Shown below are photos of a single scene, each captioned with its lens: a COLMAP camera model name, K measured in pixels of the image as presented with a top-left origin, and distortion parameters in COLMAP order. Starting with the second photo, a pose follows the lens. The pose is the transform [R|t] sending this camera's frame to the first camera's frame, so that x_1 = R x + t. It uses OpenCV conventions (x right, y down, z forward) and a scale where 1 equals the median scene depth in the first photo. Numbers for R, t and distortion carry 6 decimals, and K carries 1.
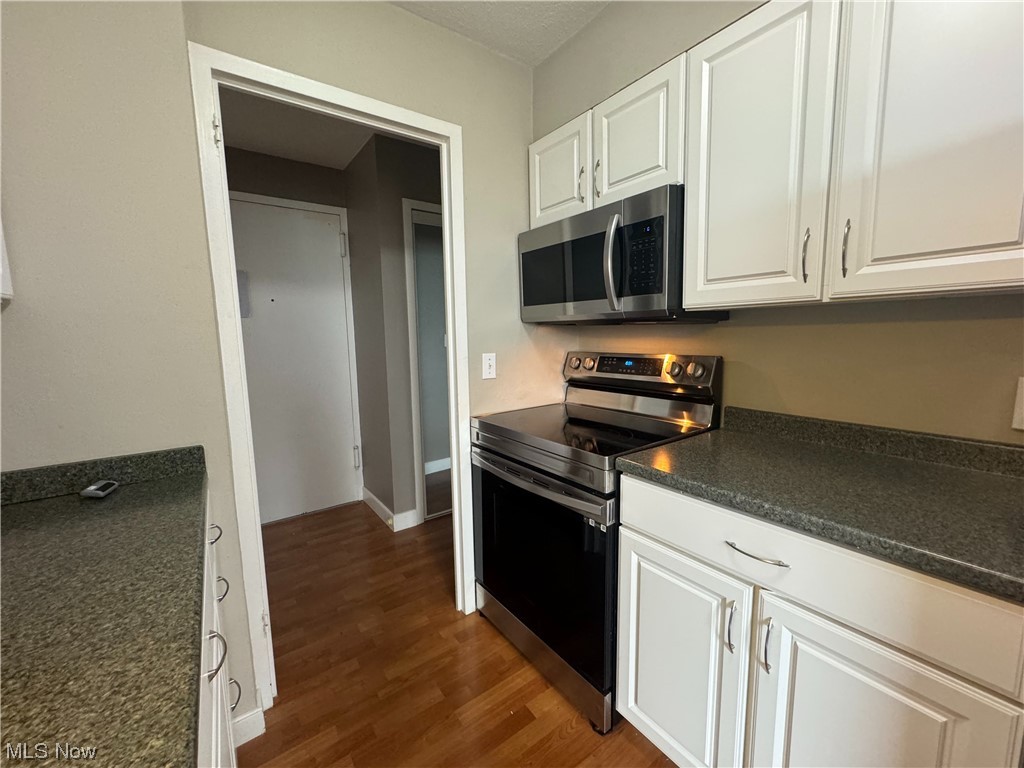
lens RADIAL K [[409.6, 0, 512.0], [0, 409.6, 384.0], [0, 0, 1]] dist [-0.002018, 0.000241]
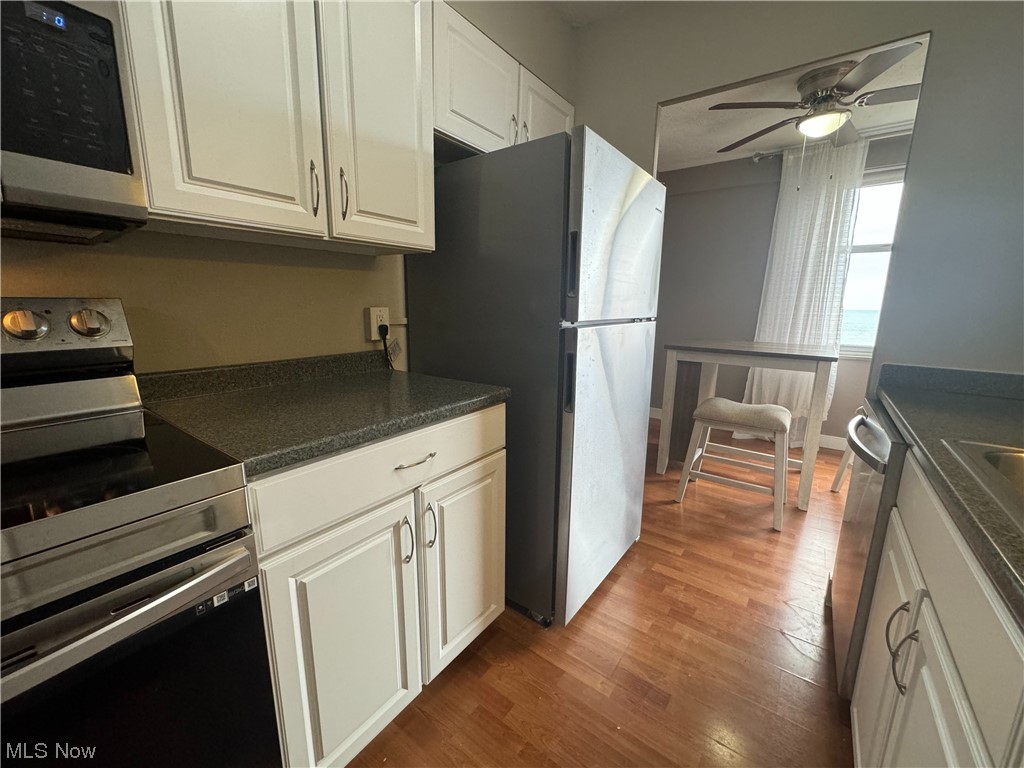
lens RADIAL K [[409.6, 0, 512.0], [0, 409.6, 384.0], [0, 0, 1]] dist [-0.002018, 0.000241]
pose [[-0.307024, -0.173651, 0.935725, -0.460686], [0.111081, 0.969954, 0.216451, -0.011152], [-0.945197, 0.170397, -0.278510, 0.908826]]
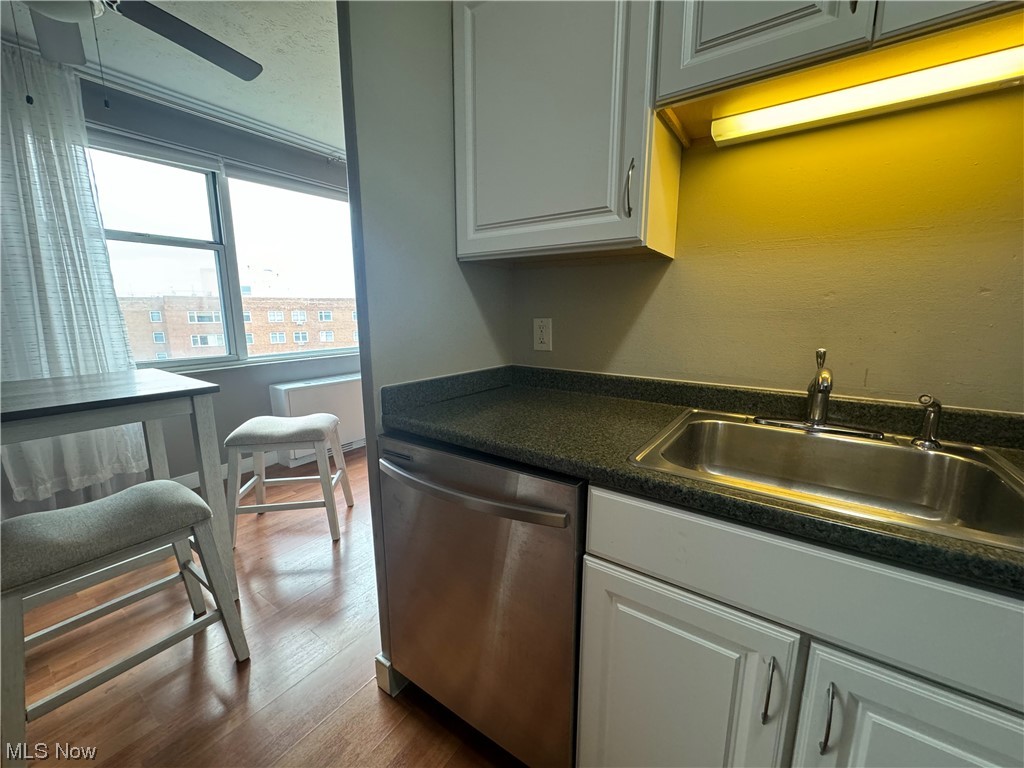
lens RADIAL K [[409.6, 0, 512.0], [0, 409.6, 384.0], [0, 0, 1]] dist [-0.002018, 0.000241]
pose [[-0.943778, 0.076507, -0.321606, 0.515035], [-0.025159, 0.953406, 0.300639, 0.015645], [0.329622, 0.291828, -0.897879, 0.400988]]
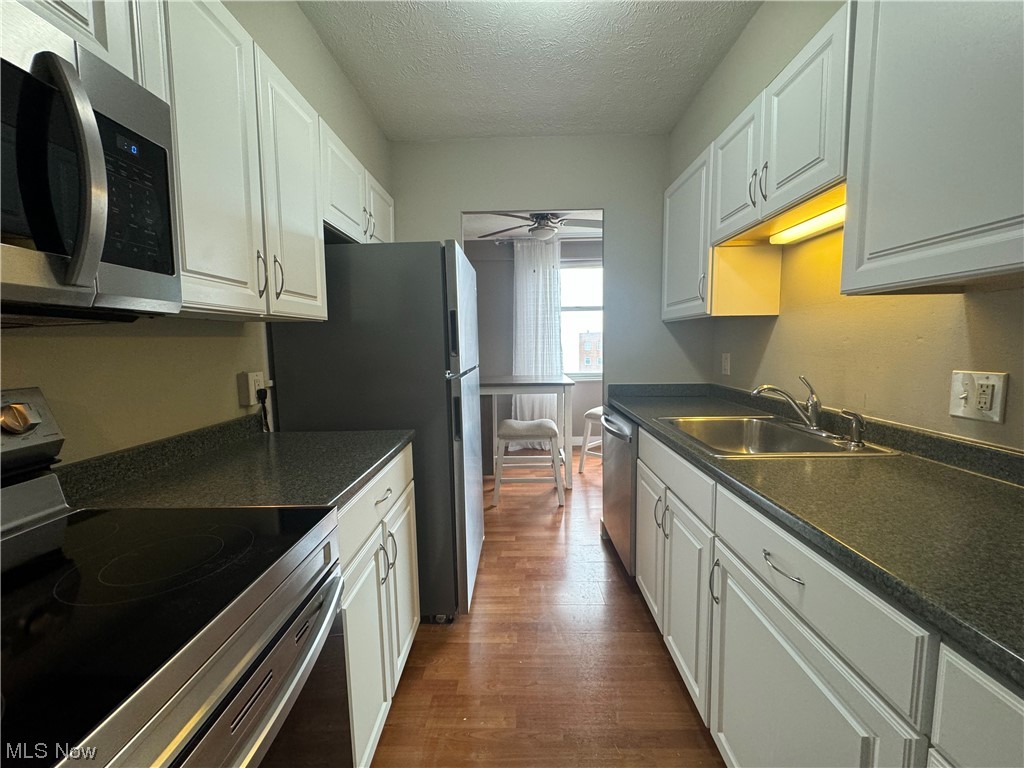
lens RADIAL K [[409.6, 0, 512.0], [0, 409.6, 384.0], [0, 0, 1]] dist [-0.002018, 0.000241]
pose [[-0.800506, -0.028675, 0.598638, -0.524176], [0.106990, 0.975972, 0.189819, -0.159746], [-0.589697, 0.216000, -0.778204, 1.545175]]
